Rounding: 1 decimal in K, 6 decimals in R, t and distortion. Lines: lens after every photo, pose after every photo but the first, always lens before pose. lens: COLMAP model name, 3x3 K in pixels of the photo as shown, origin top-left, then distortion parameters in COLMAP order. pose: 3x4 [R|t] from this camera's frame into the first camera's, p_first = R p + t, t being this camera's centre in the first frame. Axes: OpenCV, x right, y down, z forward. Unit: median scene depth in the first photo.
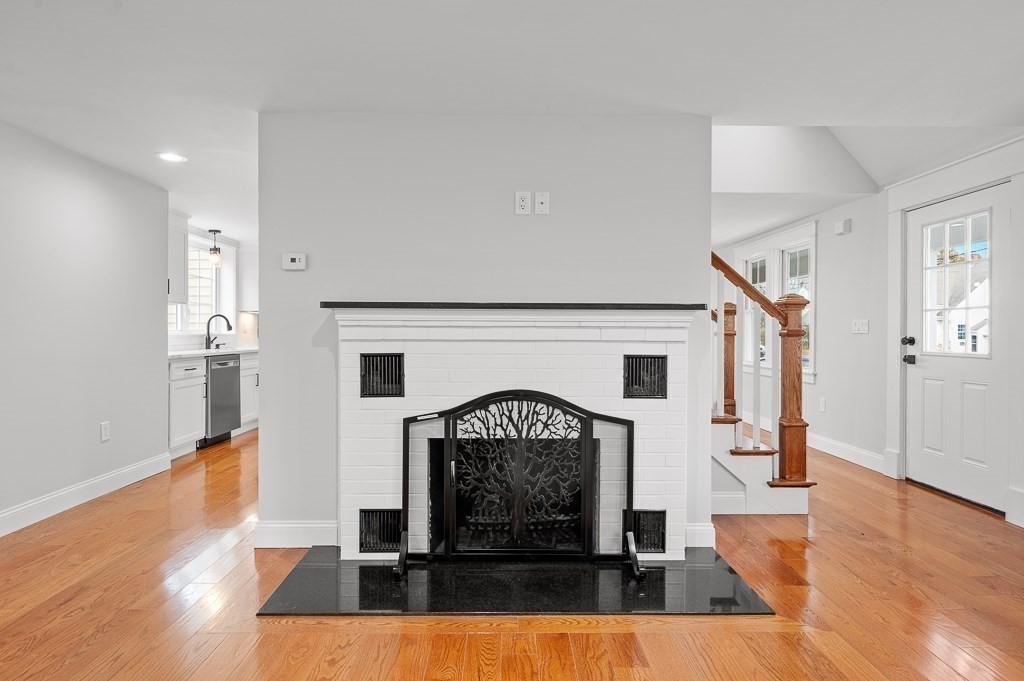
lens RADIAL K [[572.7, 0, 515.2], [0, 572.7, 326.7], [0, 0, 1]] dist [-0.006921, 0.002912]
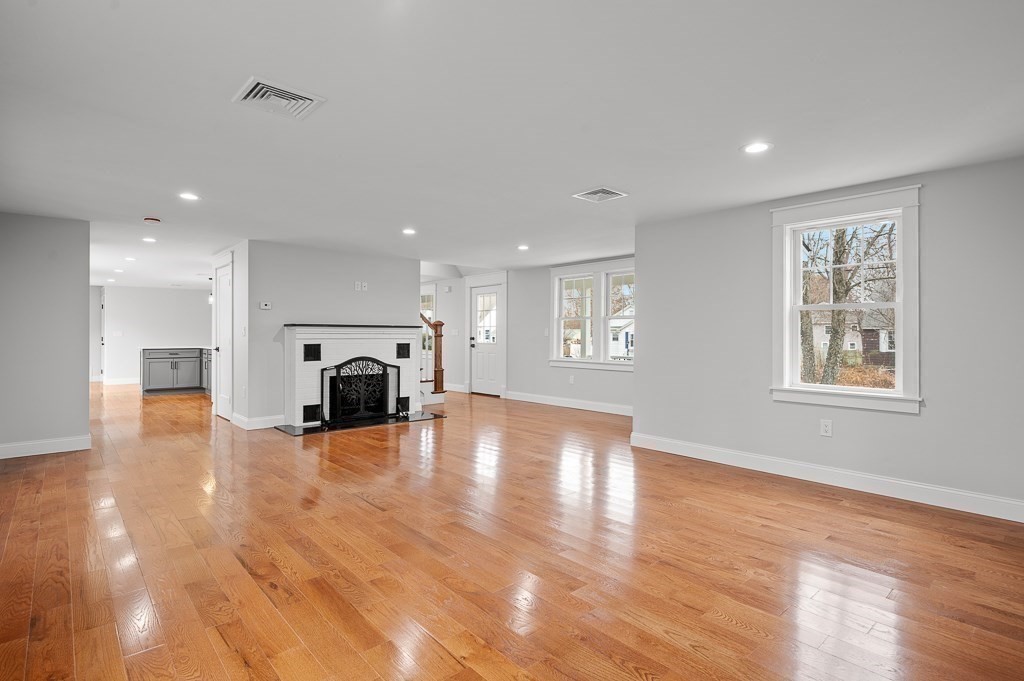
lens RADIAL K [[515.3, 0, 512.7], [0, 515.3, 340.7], [0, 0, 1]] dist [-0.003884, 0.000265]
pose [[0.752063, -0.010150, 0.659014, -1.074307], [-0.004206, 0.999787, 0.020198, -0.018484], [-0.659078, -0.017962, 0.751860, -1.320185]]
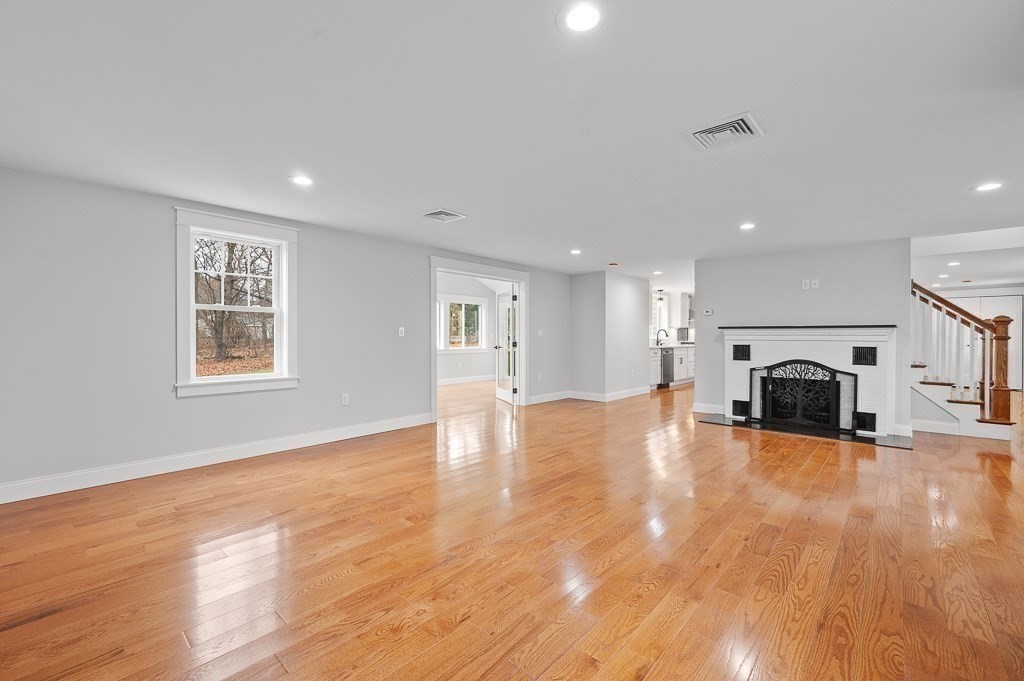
lens RADIAL K [[433.2, 0, 508.5], [0, 433.2, 342.5], [0, 0, 1]] dist [0.001645, 0.000881]
pose [[0.732285, 0.007116, -0.680961, 0.371788], [0.005835, 0.999843, 0.016724, -0.006589], [0.680973, -0.016220, 0.732129, -1.312010]]
